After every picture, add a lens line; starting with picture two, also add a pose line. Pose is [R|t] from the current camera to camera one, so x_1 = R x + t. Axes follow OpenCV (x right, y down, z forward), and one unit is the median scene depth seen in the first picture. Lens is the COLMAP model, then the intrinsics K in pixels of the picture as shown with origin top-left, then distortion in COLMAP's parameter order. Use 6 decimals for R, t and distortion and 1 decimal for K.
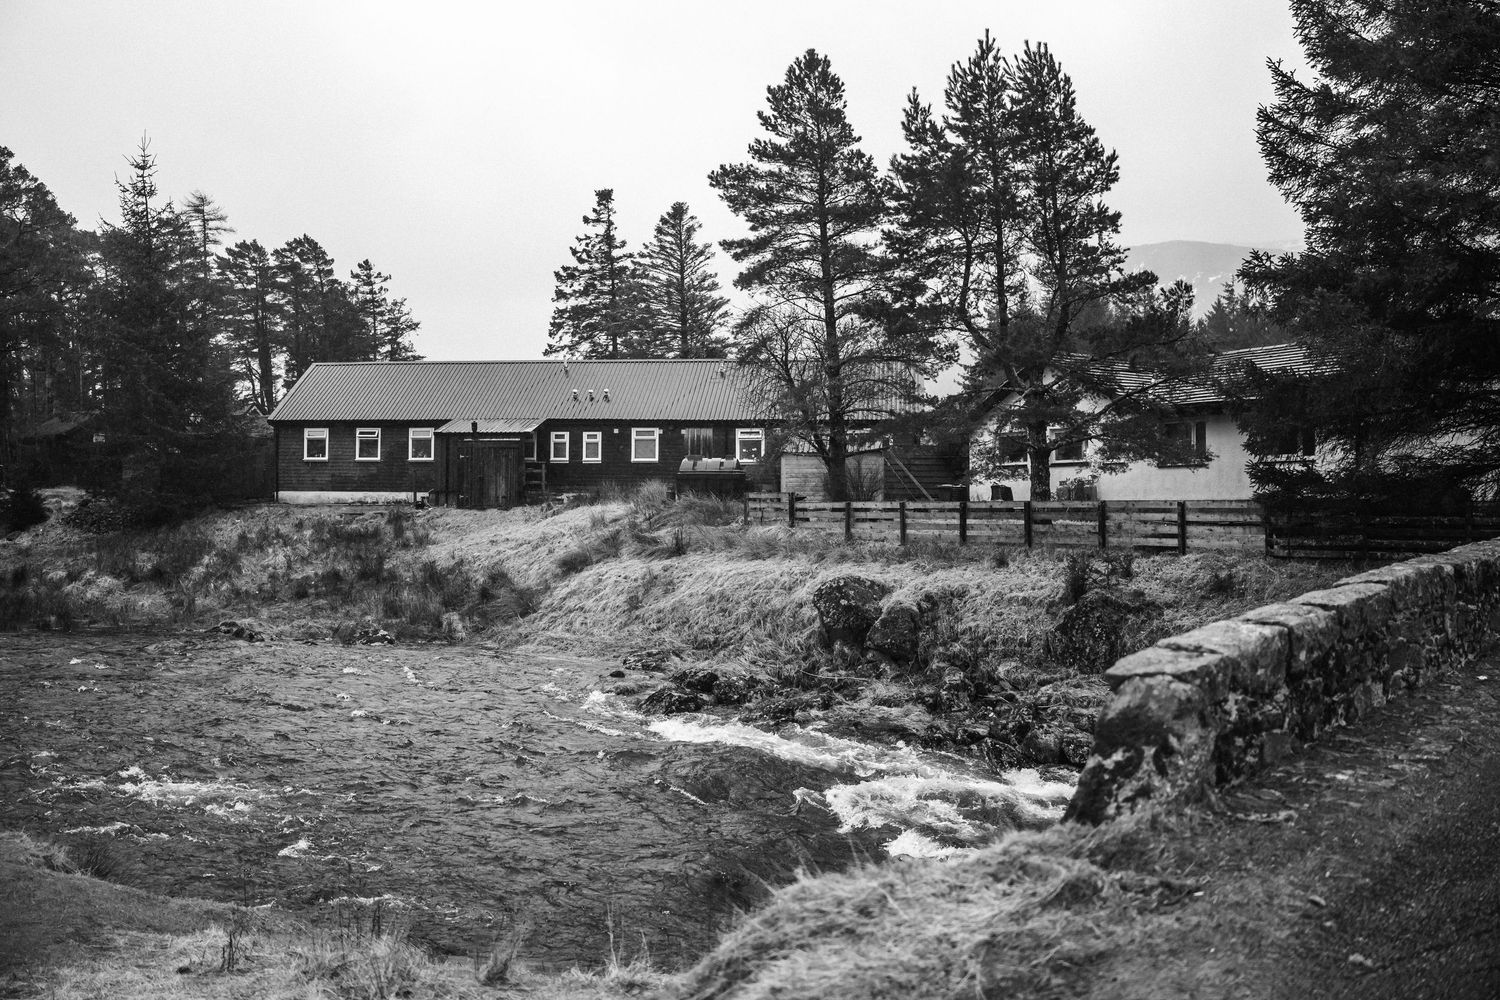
lens RADIAL K [[1470.3, 0, 751.8], [0, 1470.3, 509.9], [0, 0, 1]] dist [-0.182331, 0.000000]
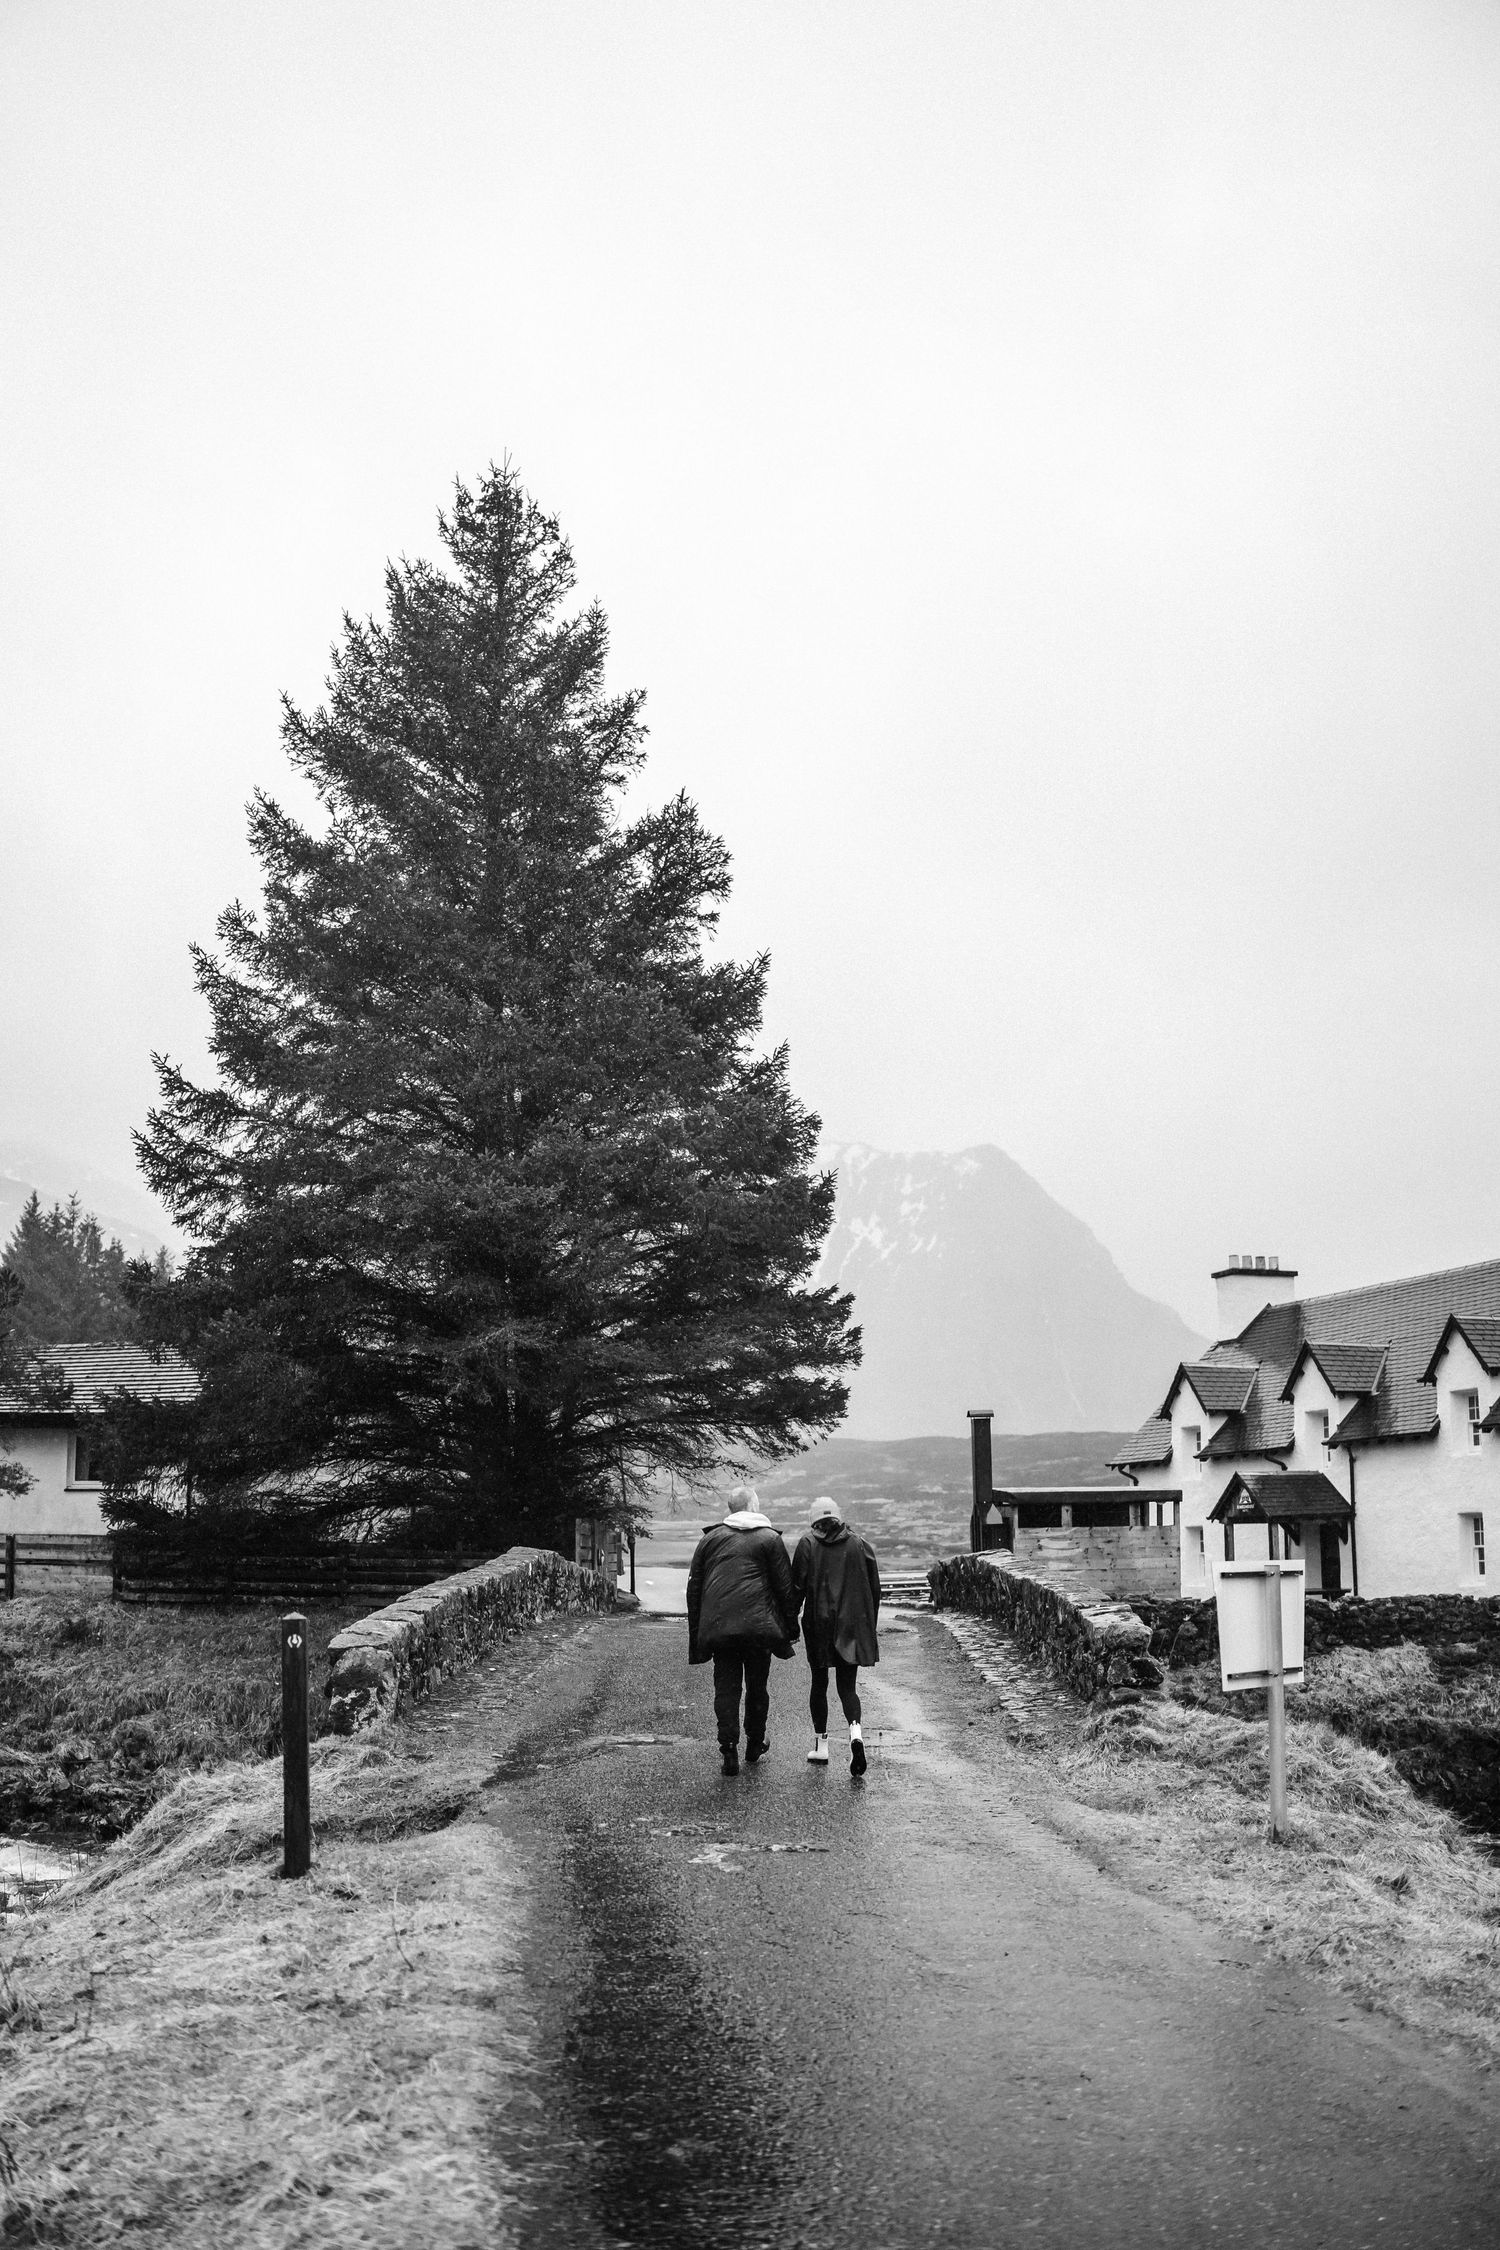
lens RADIAL K [[2205.4, 0, 692.2], [0, 2205.4, 1144.1], [0, 0, 1]] dist [-0.182331, 0.000000]
pose [[0.764021, 0.116257, 0.634631, -0.253797], [0.003516, 0.982867, -0.184283, 0.002606], [-0.645182, 0.143028, 0.750522, -0.276469]]
